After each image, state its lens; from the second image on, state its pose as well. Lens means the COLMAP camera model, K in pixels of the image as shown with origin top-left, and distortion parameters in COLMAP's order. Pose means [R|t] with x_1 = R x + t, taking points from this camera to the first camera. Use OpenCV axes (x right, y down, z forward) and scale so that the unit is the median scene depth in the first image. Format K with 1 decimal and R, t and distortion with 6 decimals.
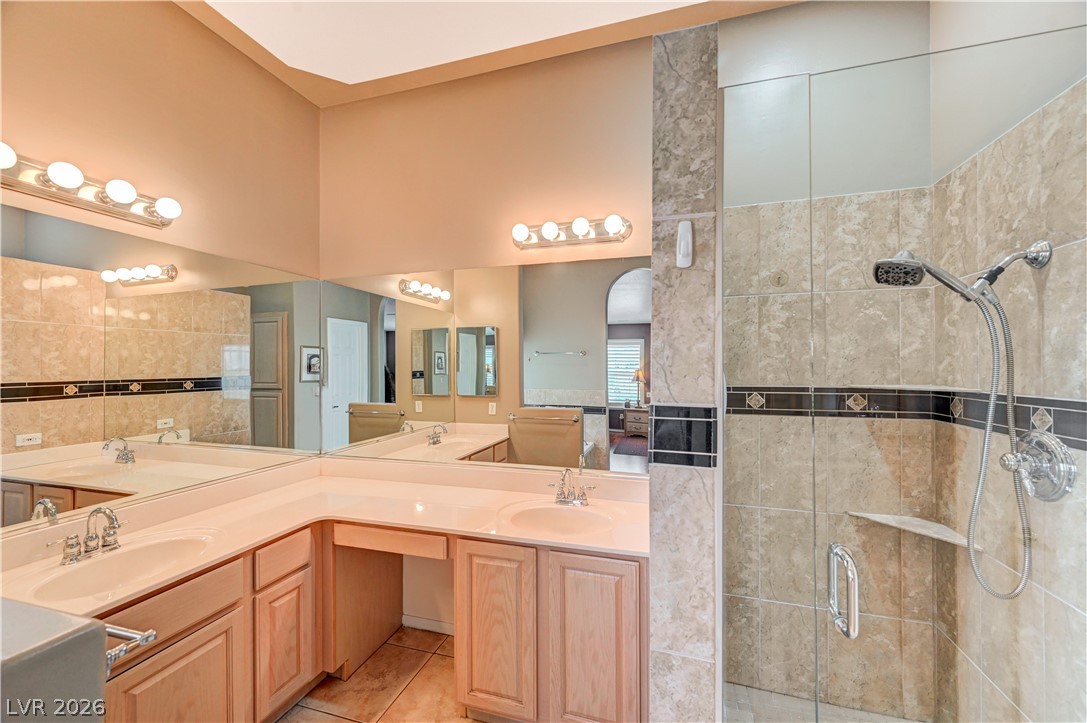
lens RADIAL K [[430.5, 0, 543.1], [0, 430.5, 365.2], [0, 0, 1]] dist [0.003285, 0.000199]
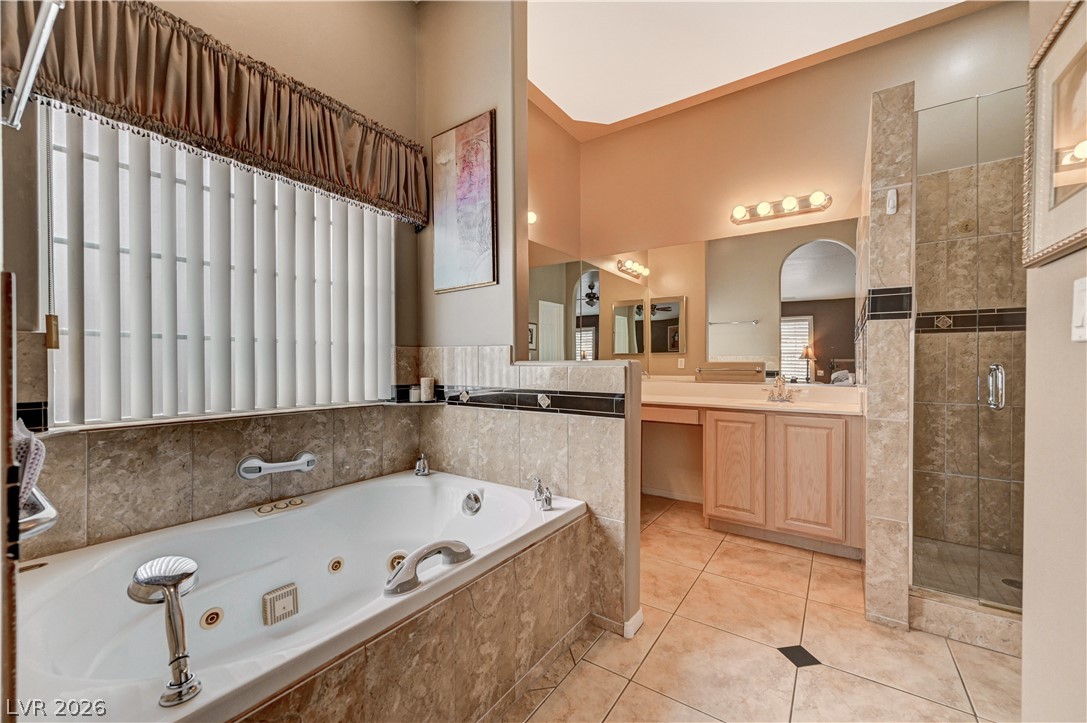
lens RADIAL K [[430.5, 0, 543.1], [0, 430.5, 365.2], [0, 0, 1]] dist [0.003285, 0.000199]
pose [[0.953524, 0.004170, -0.301287, -0.270065], [-0.001102, 0.999946, 0.010354, 0.203029], [0.301314, -0.009541, 0.953477, -0.617888]]
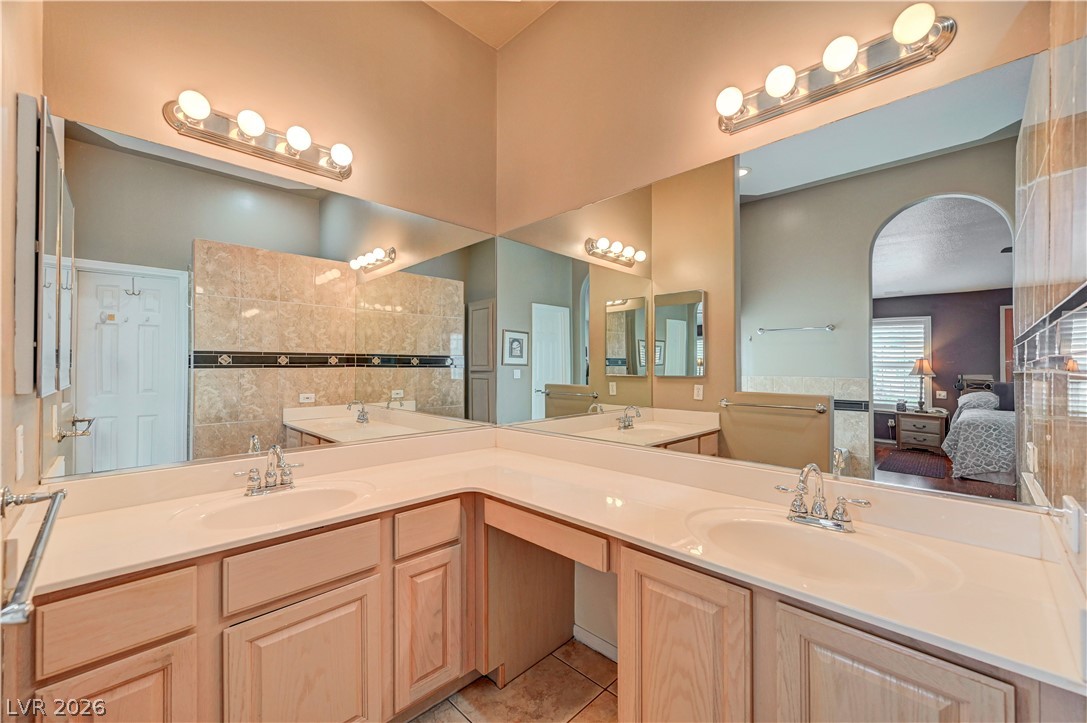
lens RADIAL K [[430.5, 0, 543.1], [0, 430.5, 365.2], [0, 0, 1]] dist [0.003285, 0.000199]
pose [[0.883602, 0.002378, -0.468233, 0.006545], [-0.003213, 0.999994, -0.000985, 0.111366], [0.468228, 0.002375, 0.883604, 0.318090]]
